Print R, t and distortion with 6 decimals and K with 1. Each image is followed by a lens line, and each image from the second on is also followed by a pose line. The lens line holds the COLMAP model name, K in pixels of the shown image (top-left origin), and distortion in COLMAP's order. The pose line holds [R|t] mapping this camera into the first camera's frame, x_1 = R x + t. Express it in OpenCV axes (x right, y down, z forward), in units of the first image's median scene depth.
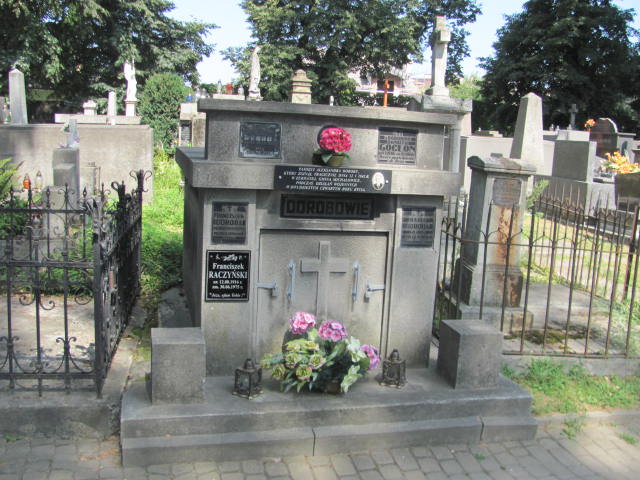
lens RADIAL K [[678.0, 0, 320.0], [0, 678.0, 240.0], [0, 0, 1]] dist [-0.232018, 0.294185]
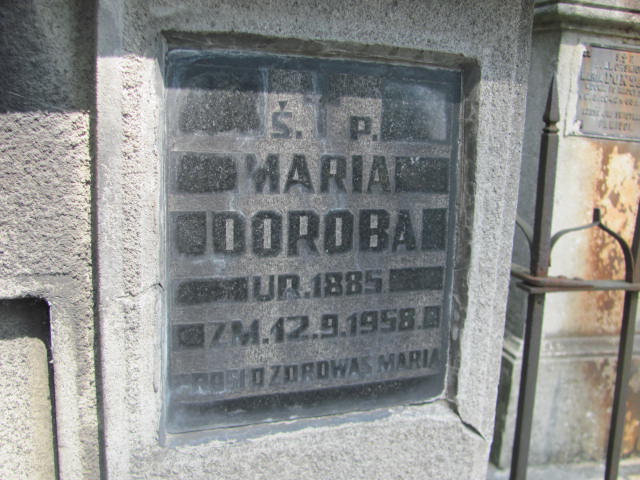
lens RADIAL K [[678.0, 0, 320.0], [0, 678.0, 240.0], [0, 0, 1]] dist [-0.232018, 0.294185]
pose [[0.990837, -0.029234, 0.131858, 0.130238], [0.025689, 0.999264, 0.028505, -0.022392], [-0.132594, -0.024856, 0.990859, 0.894551]]
